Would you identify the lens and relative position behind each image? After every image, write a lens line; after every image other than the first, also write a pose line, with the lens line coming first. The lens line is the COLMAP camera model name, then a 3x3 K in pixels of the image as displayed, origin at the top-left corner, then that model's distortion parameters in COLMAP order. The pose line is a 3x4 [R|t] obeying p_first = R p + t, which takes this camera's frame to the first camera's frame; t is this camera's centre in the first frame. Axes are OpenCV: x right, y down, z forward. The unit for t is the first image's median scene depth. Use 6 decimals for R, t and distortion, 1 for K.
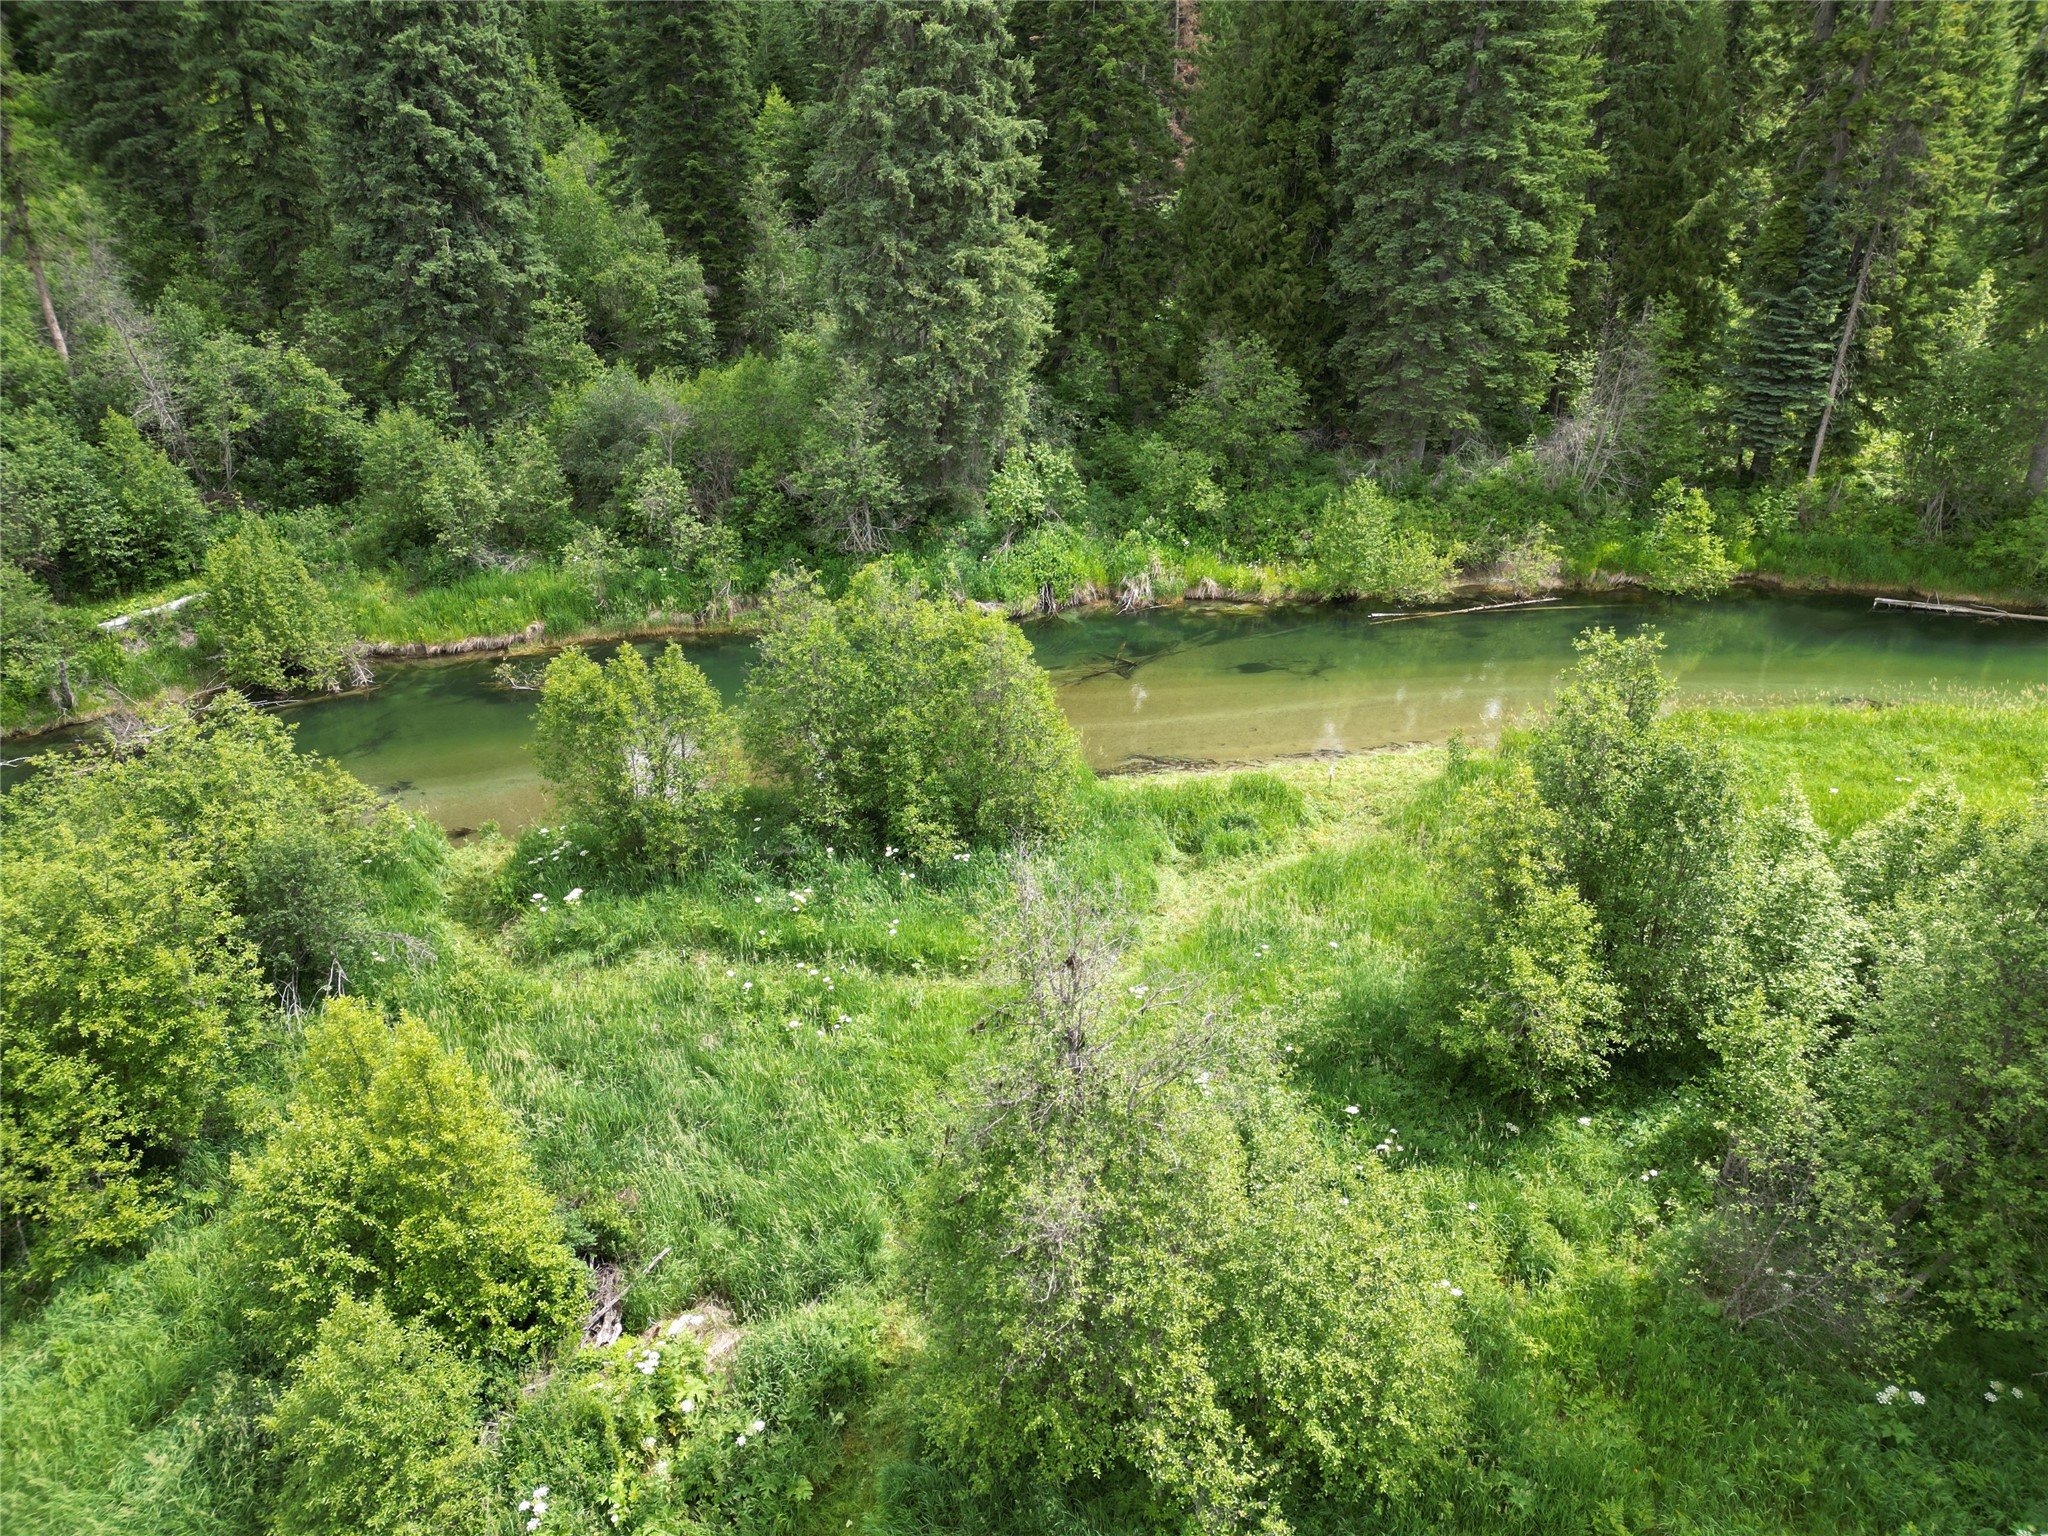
lens RADIAL K [[1426.4, 0, 1024.0], [0, 1426.4, 768.0], [0, 0, 1]] dist [0.025039, -0.001240]
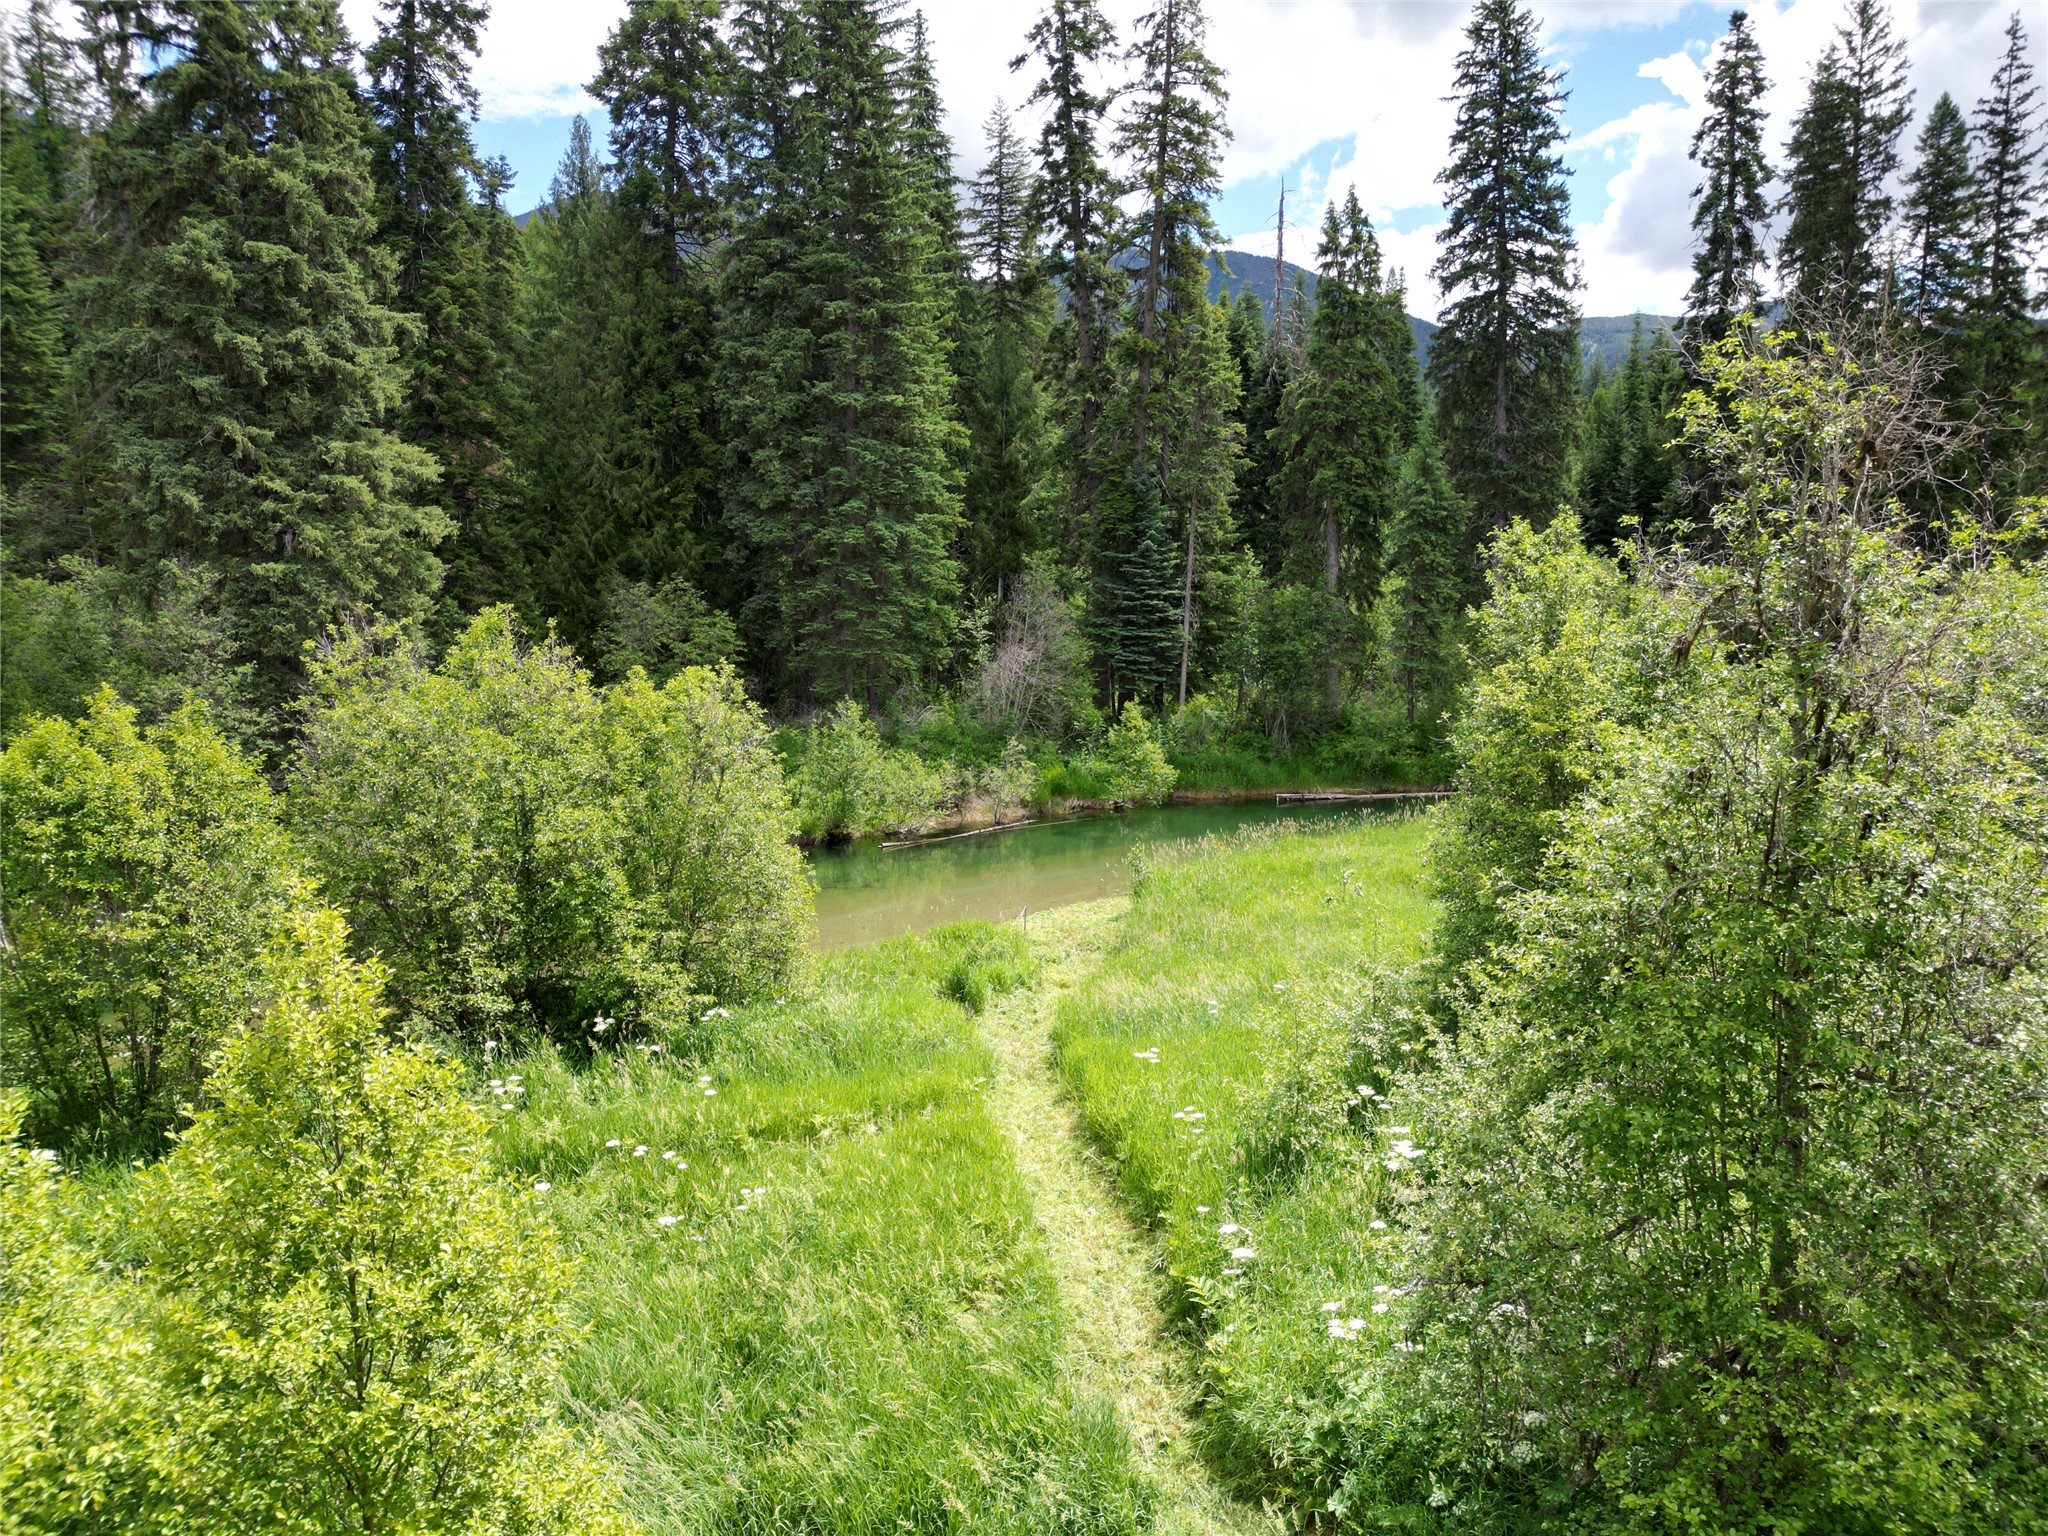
lens RADIAL K [[1426.4, 0, 1024.0], [0, 1426.4, 768.0], [0, 0, 1]] dist [0.025039, -0.001240]
pose [[0.822213, -0.055841, 0.566434, -0.189212], [0.244888, 0.933062, -0.263486, 0.106678], [-0.513805, 0.355355, 0.780851, 0.248790]]
